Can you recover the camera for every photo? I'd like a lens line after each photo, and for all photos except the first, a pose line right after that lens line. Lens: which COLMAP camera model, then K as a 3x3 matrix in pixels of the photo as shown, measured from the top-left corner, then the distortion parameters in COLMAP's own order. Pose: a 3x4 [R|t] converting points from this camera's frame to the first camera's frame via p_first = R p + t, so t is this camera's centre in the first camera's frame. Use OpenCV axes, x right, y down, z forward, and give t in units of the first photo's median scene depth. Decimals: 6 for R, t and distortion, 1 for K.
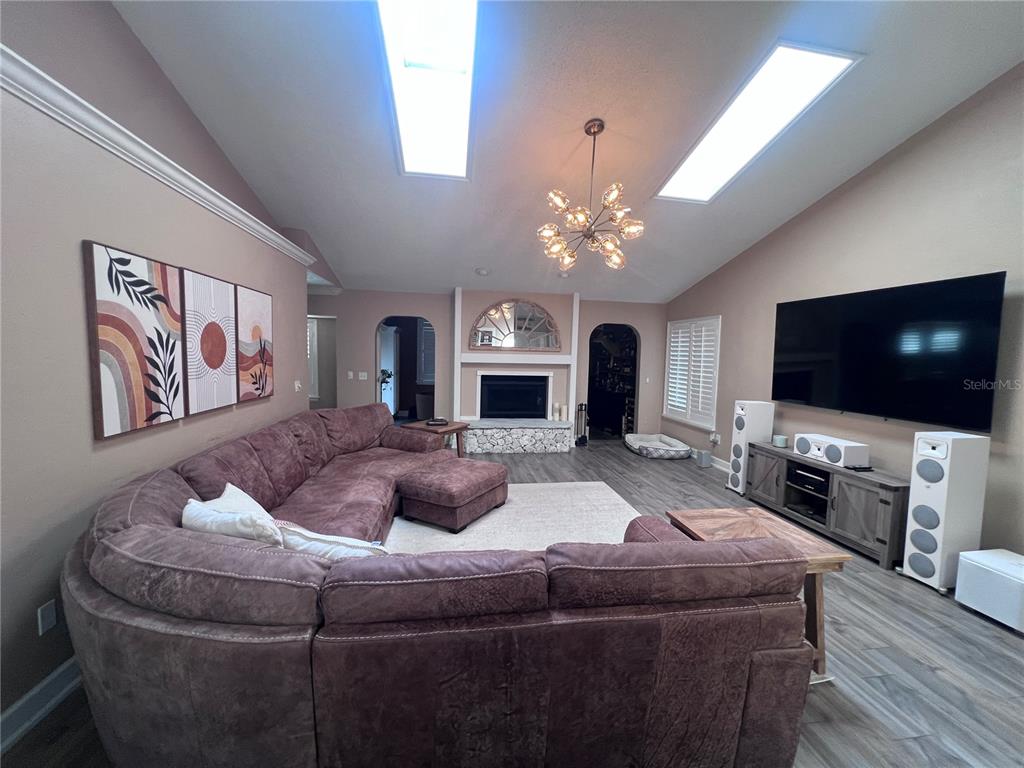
lens RADIAL K [[409.0, 0, 513.4], [0, 409.0, 385.9], [0, 0, 1]] dist [0.000261, 0.000030]
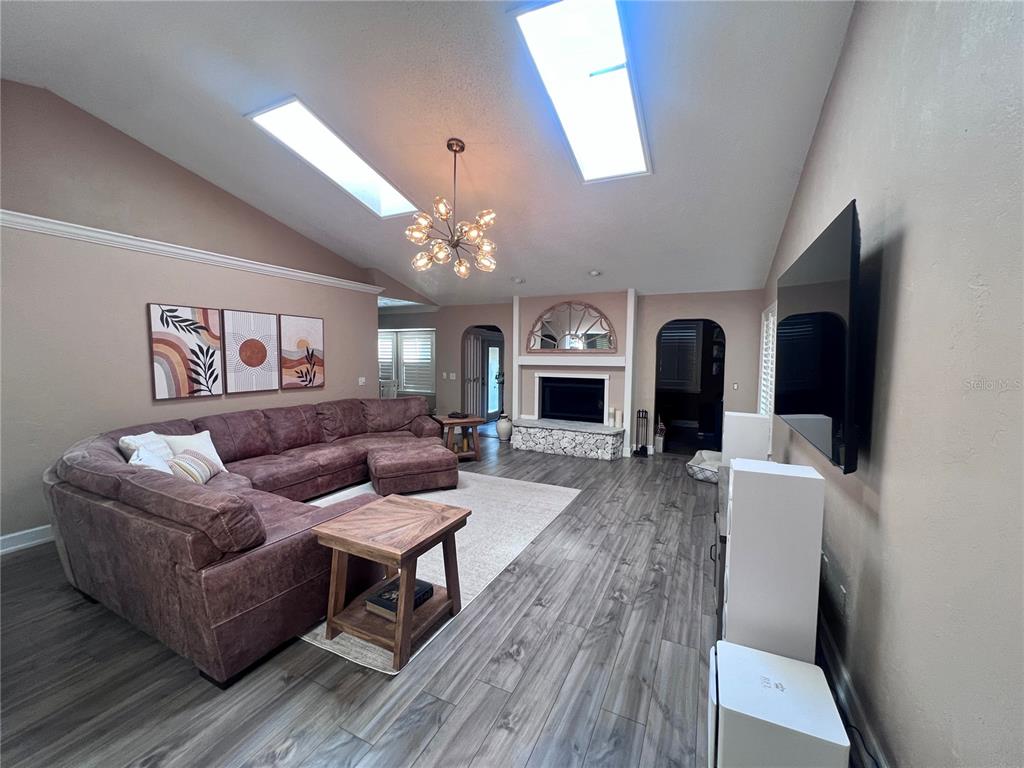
lens RADIAL K [[409.0, 0, 513.4], [0, 409.0, 385.9], [0, 0, 1]] dist [0.000261, 0.000030]
pose [[0.823055, 0.025630, -0.567383, 0.692001], [-0.033194, 0.999444, -0.003004, 0.003364], [0.566991, 0.021306, 0.823449, 0.146788]]
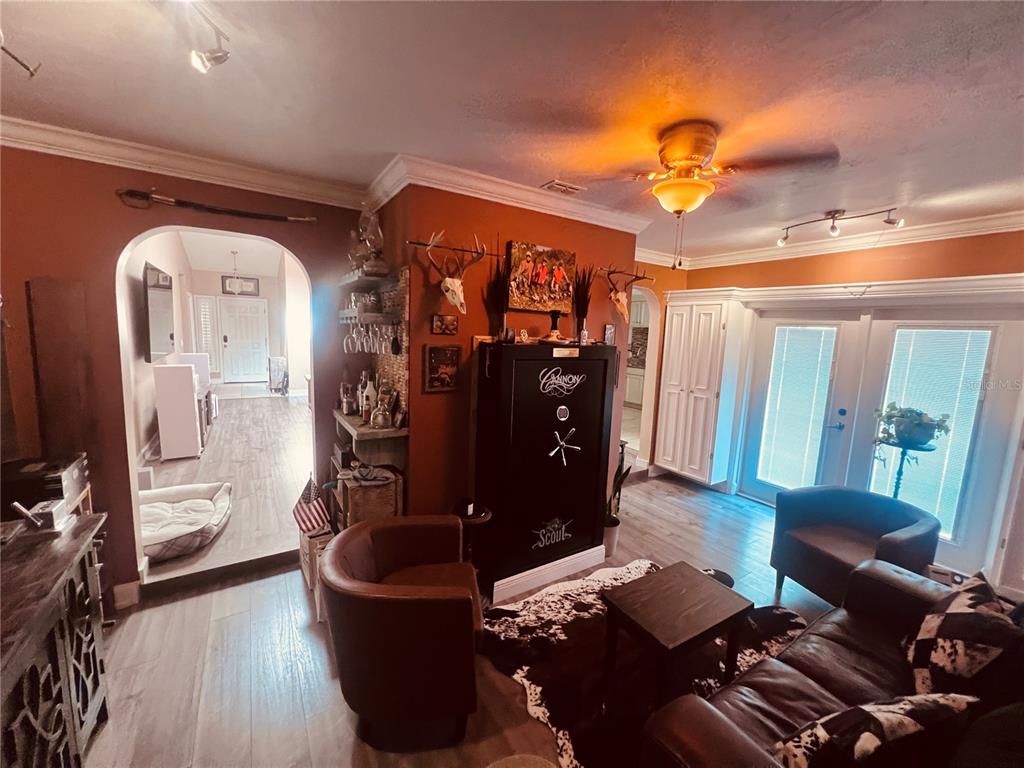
lens RADIAL K [[409.0, 0, 513.4], [0, 409.0, 385.9], [0, 0, 1]] dist [0.000261, 0.000030]
pose [[-0.913073, -0.001573, -0.407793, 0.255704], [-0.090111, 0.976052, 0.197998, -0.198183], [0.397716, 0.217533, -0.891348, 2.327026]]
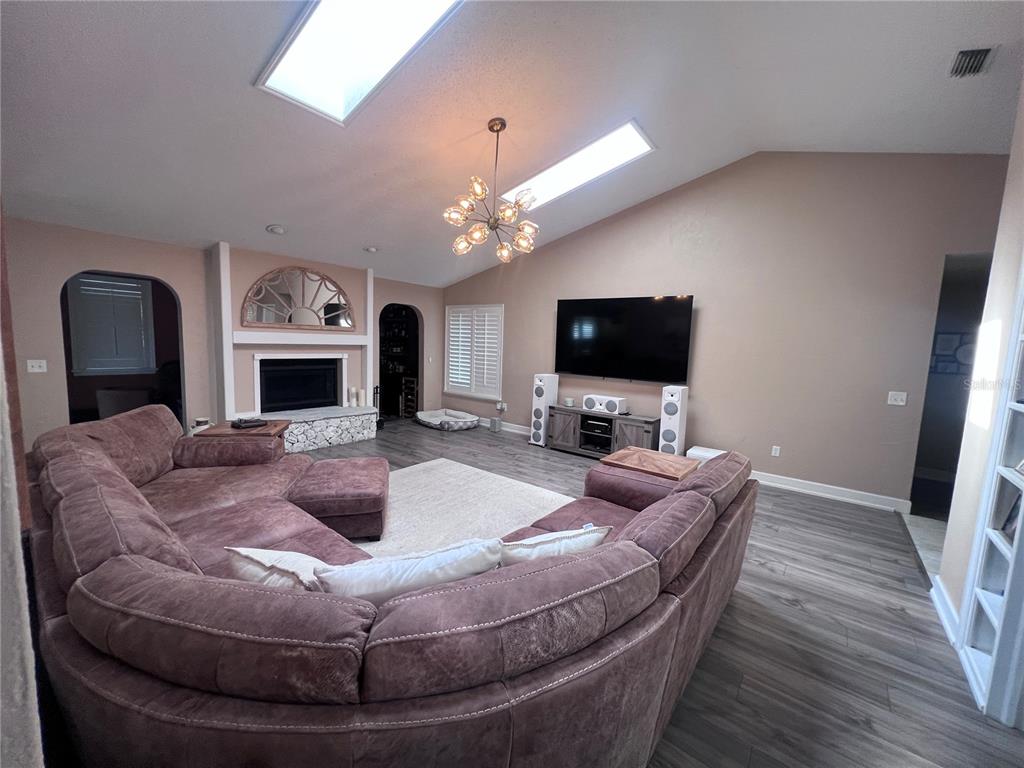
lens RADIAL K [[409.0, 0, 513.4], [0, 409.0, 385.9], [0, 0, 1]] dist [0.000261, 0.000030]
pose [[0.729615, -0.071749, 0.680084, -0.392865], [0.034482, 0.997076, 0.068198, -0.018286], [-0.682989, -0.026308, 0.729955, 0.124933]]
